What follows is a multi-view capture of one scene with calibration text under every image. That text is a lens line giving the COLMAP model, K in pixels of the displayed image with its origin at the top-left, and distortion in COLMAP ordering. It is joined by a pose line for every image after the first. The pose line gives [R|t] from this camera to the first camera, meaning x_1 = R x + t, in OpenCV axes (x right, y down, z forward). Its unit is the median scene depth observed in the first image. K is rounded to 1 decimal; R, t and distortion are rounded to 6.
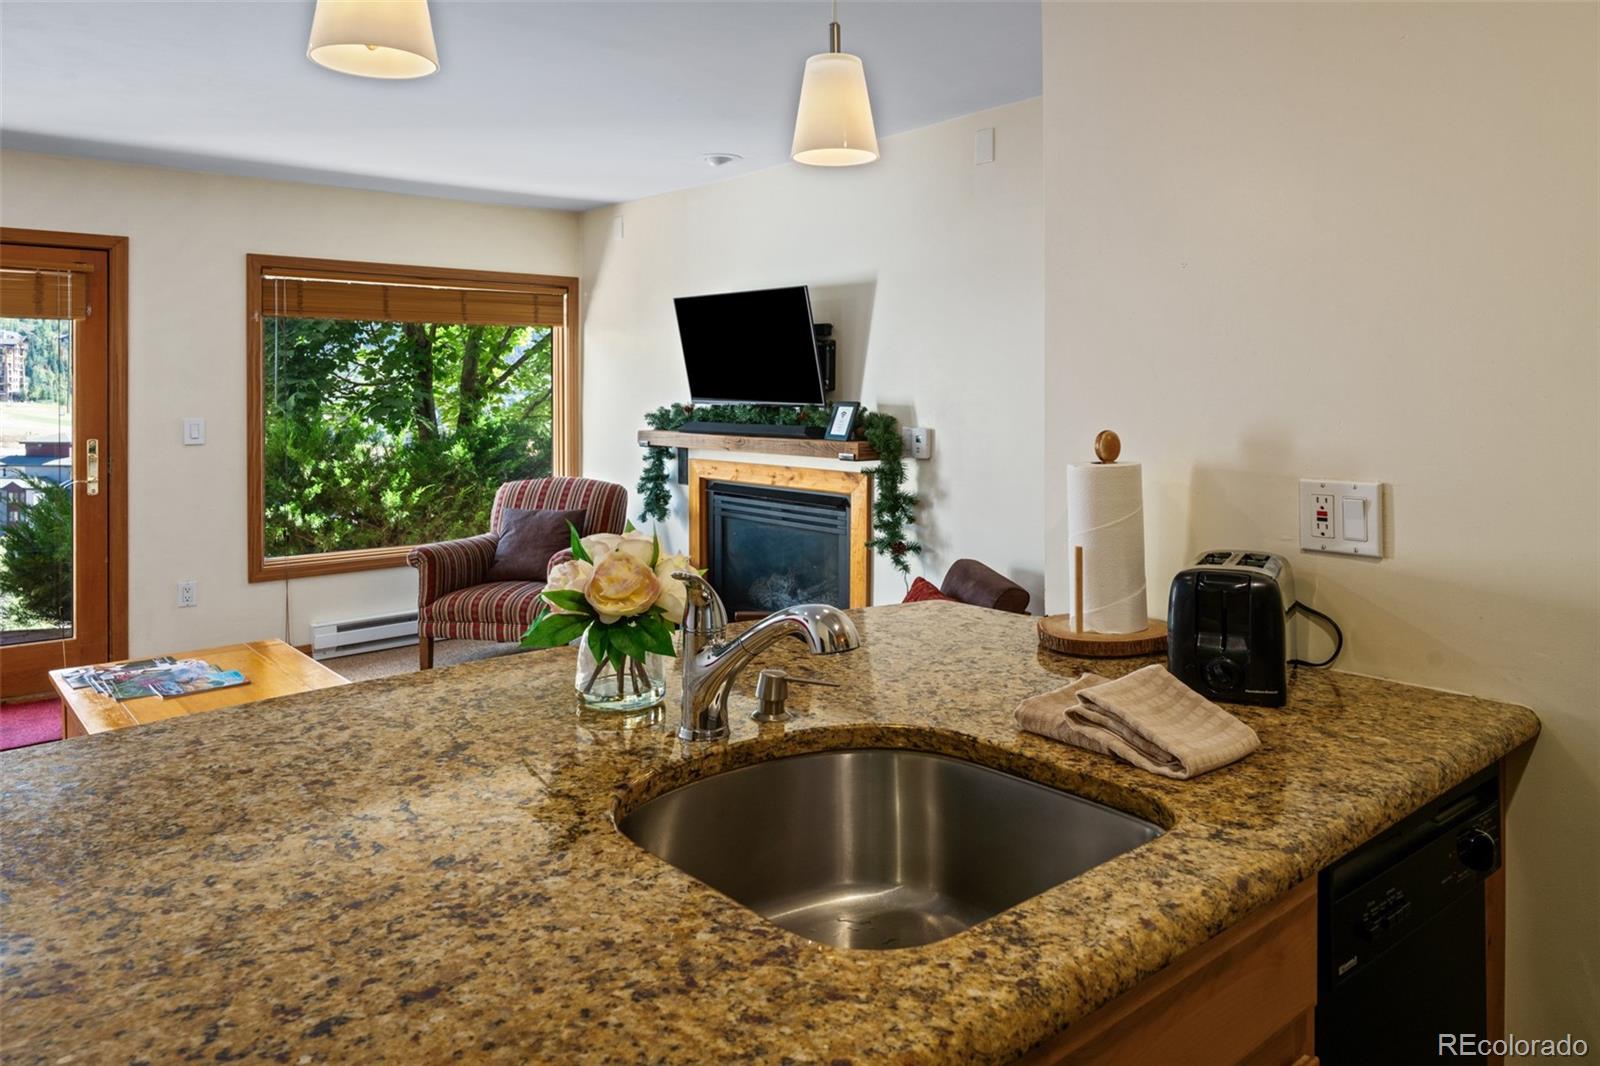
lens RADIAL K [[959.9, 0, 873.4], [0, 959.9, 387.1], [0, 0, 1]] dist [-0.004030, 0.000980]
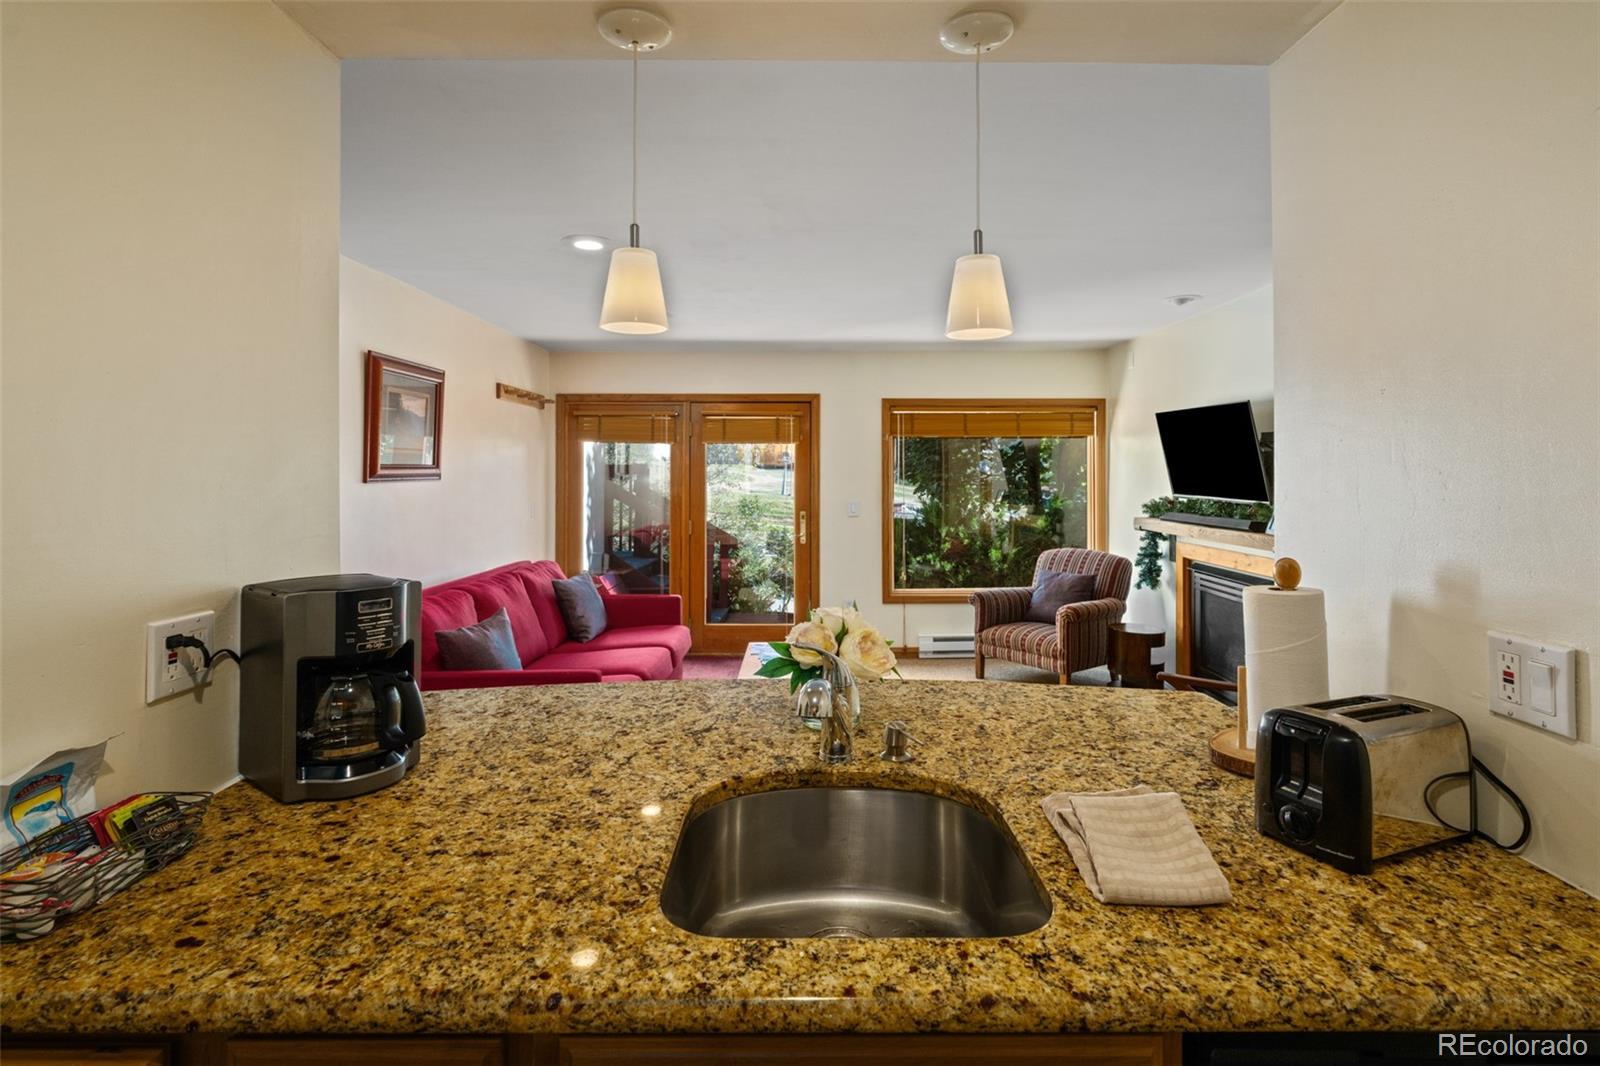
lens RADIAL K [[745.0, 0, 938.5], [0, 745.0, 468.2], [0, 0, 1]] dist [-0.007264, 0.001609]
pose [[0.801658, 0.002726, -0.597777, 0.835729], [-0.005779, 0.999978, -0.003191, -0.091757], [0.597755, 0.006013, 0.801656, 0.273524]]
